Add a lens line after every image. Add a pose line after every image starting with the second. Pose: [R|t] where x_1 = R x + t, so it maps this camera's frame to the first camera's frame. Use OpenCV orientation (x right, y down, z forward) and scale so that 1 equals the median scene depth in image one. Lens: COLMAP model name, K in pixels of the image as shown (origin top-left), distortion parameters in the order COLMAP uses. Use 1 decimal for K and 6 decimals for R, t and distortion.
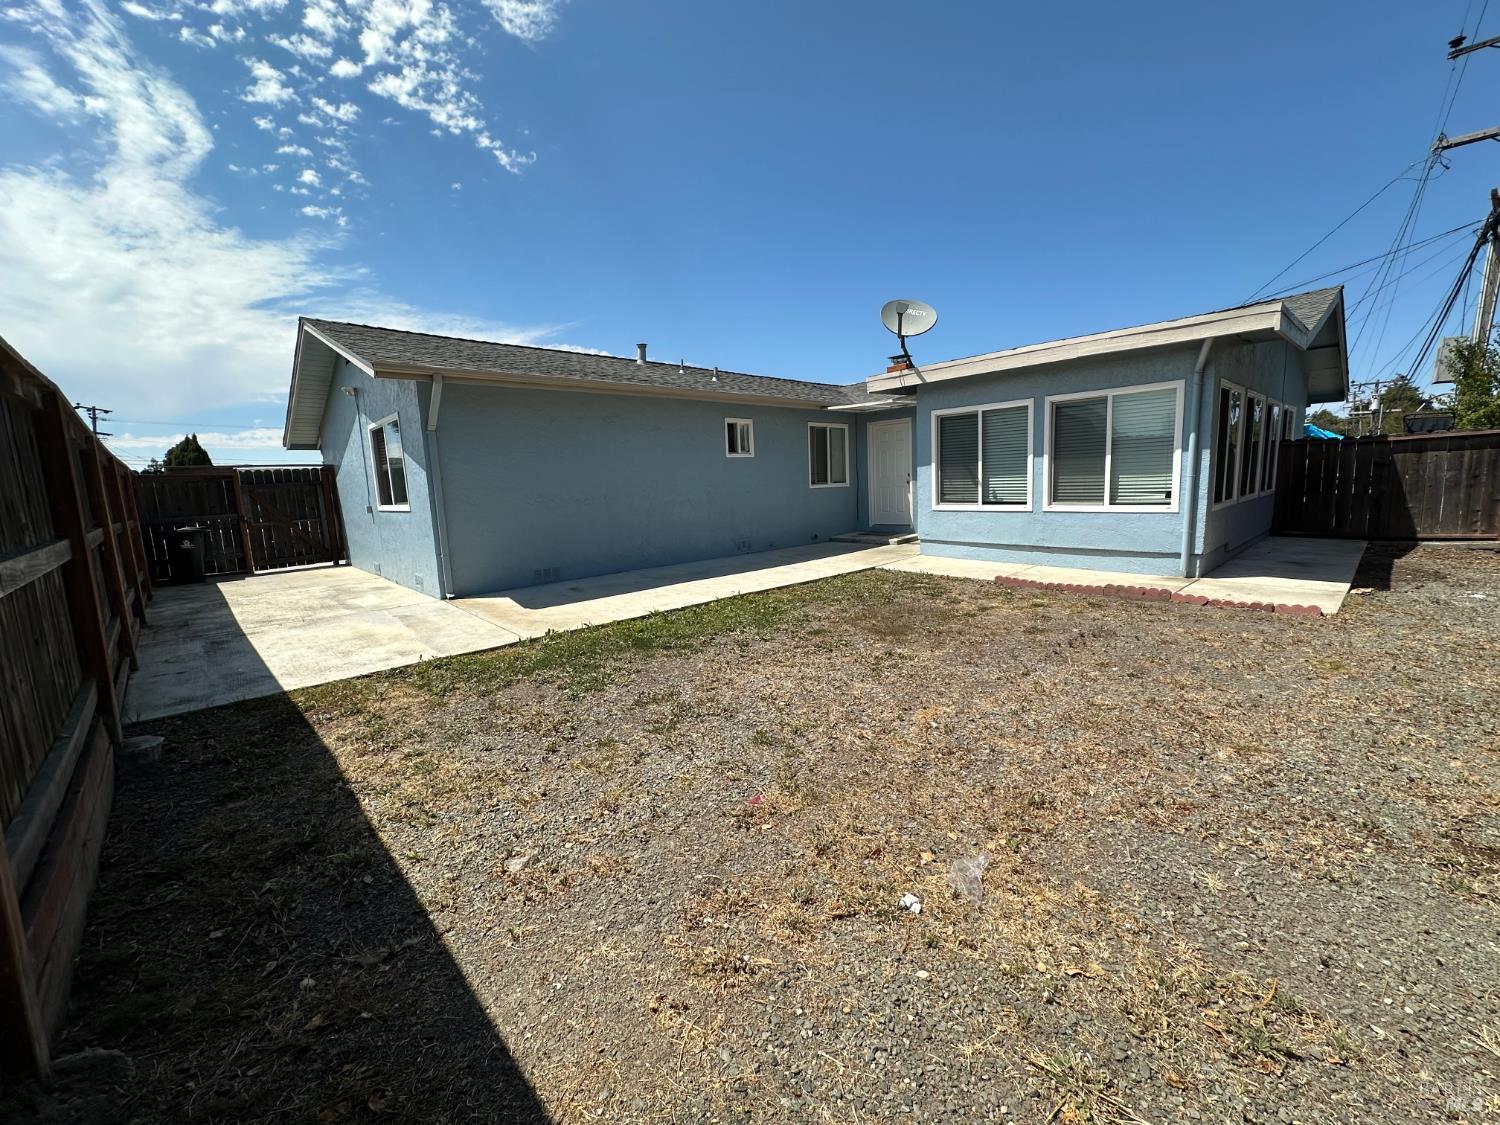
lens RADIAL K [[598.3, 0, 748.9], [0, 598.3, 562.2], [0, 0, 1]] dist [-0.003178, 0.001202]
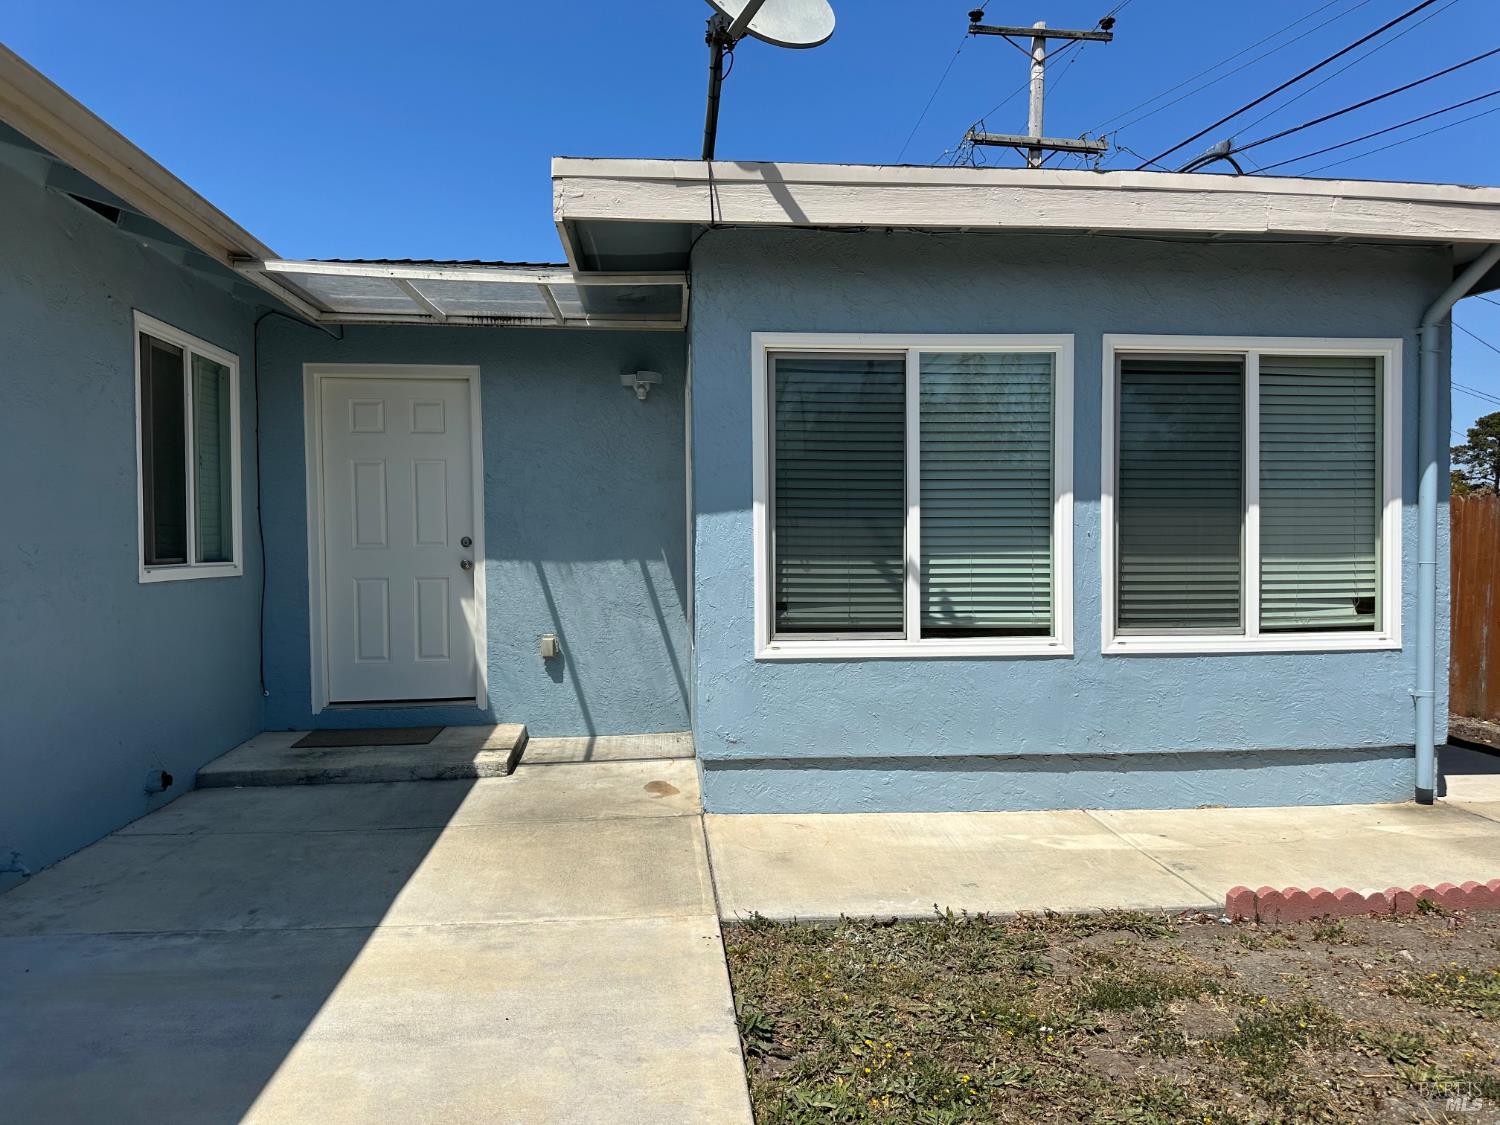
lens RADIAL K [[1059.9, 0, 747.0], [0, 1059.9, 575.6], [0, 0, 1]] dist [0.007476, 0.000628]
pose [[0.615073, 0.010484, 0.788401, -0.127200], [0.088795, 0.992630, -0.082474, -0.096403], [-0.783455, 0.120734, 0.609608, 0.763640]]
